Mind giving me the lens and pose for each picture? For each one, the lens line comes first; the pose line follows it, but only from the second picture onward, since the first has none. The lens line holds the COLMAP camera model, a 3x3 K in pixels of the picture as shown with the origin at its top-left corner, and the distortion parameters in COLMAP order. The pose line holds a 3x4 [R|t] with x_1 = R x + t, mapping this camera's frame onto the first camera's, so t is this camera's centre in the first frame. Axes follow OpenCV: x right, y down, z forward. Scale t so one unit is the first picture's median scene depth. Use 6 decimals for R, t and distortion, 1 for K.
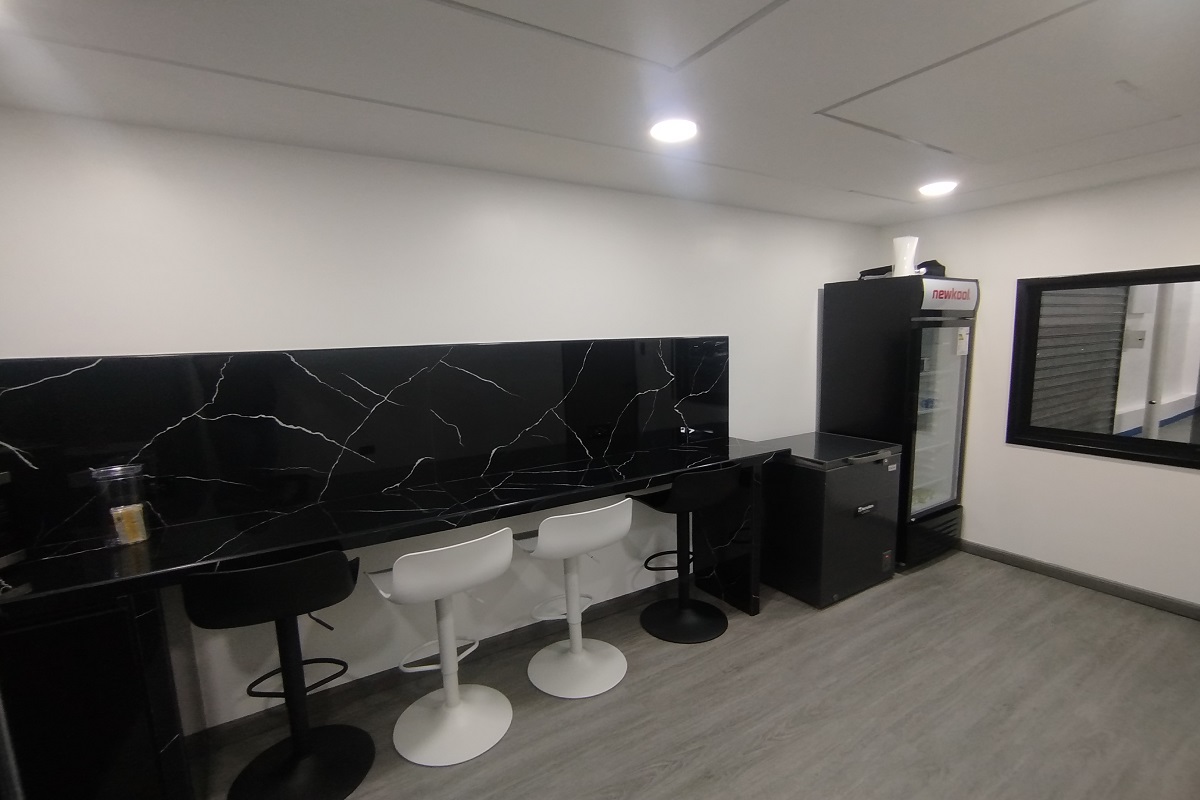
lens RADIAL K [[546.1, 0, 600.0], [0, 546.1, 400.0], [0, 0, 1]] dist [-0.002900, -0.000535]
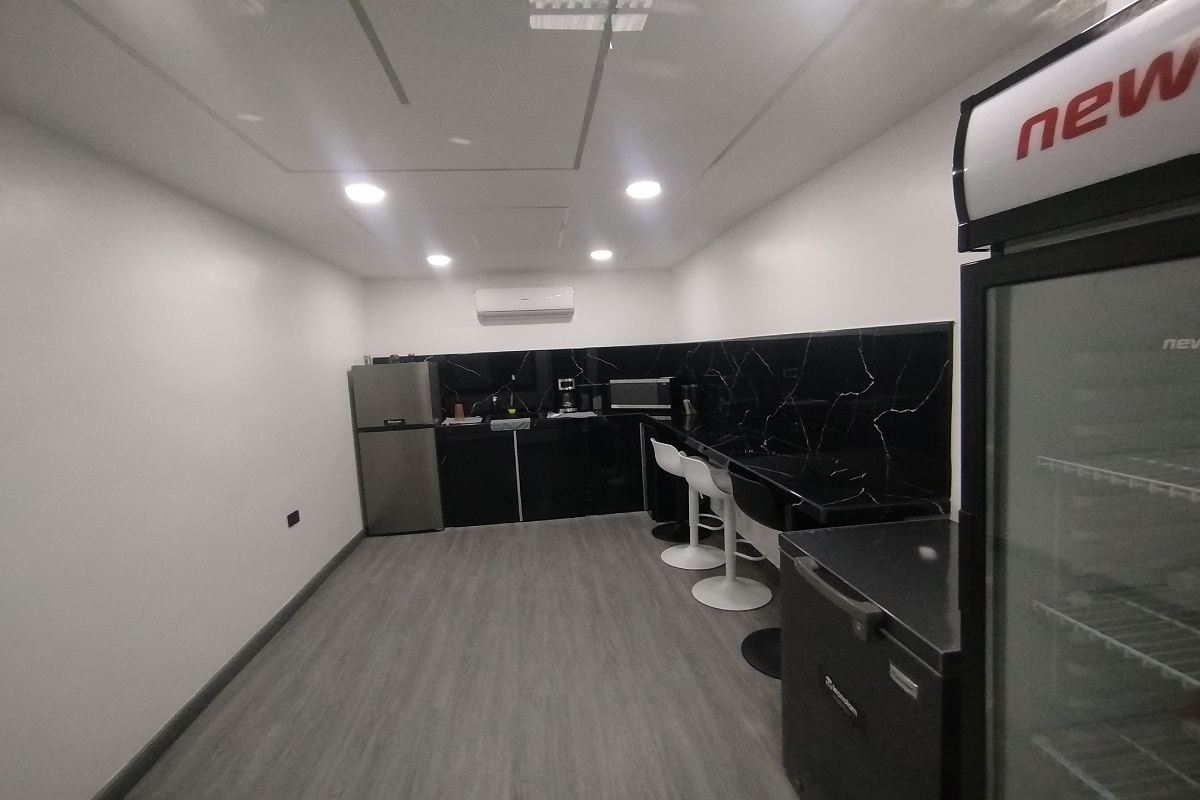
lens RADIAL K [[546.1, 0, 600.0], [0, 546.1, 400.0], [0, 0, 1]] dist [-0.002900, -0.000535]
pose [[-0.422596, 0.131162, -0.896777, 1.362045], [-0.033153, 0.986573, 0.159919, -0.173403], [0.905712, 0.097312, -0.412573, 1.395429]]
